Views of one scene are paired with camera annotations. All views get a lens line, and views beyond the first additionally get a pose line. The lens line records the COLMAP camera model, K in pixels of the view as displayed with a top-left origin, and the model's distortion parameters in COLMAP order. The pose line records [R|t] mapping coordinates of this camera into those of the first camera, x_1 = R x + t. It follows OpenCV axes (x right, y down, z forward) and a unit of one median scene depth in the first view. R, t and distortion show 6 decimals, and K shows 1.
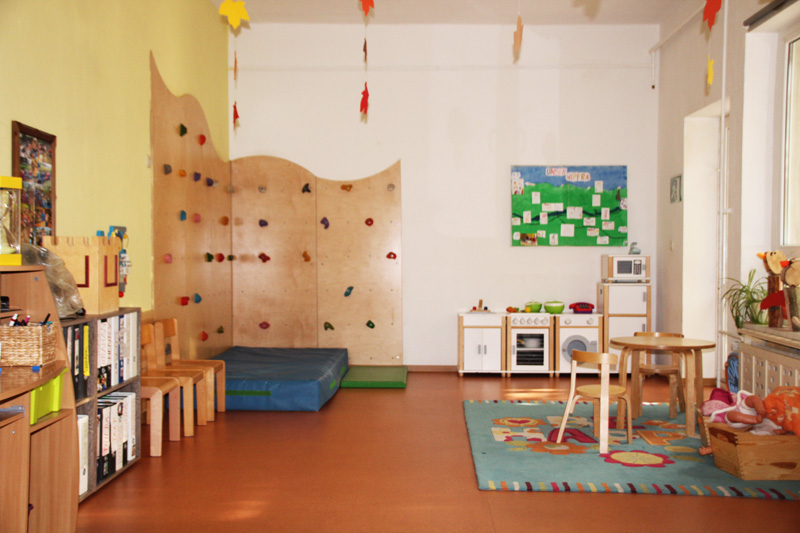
lens RADIAL K [[974.6, 0, 403.3], [0, 974.6, 271.9], [0, 0, 1]] dist [0.161741, 0.000000]
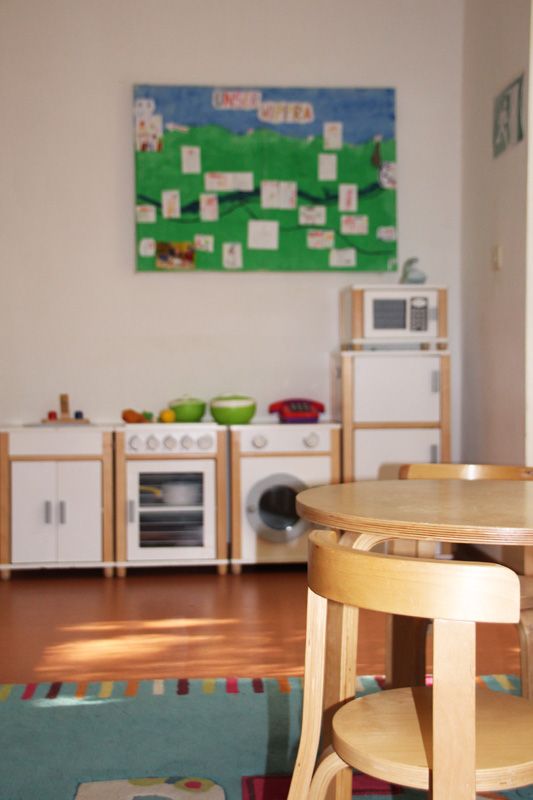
lens RADIAL K [[974.6, 0, 262.5], [0, 974.6, 396.1], [0, 0, 1]] dist [0.161741, 0.000000]
pose [[0.998215, -0.009049, 0.059027, 0.141277], [0.009585, 0.999915, -0.008815, 0.033758], [-0.058942, 0.009365, 0.998217, 0.564752]]
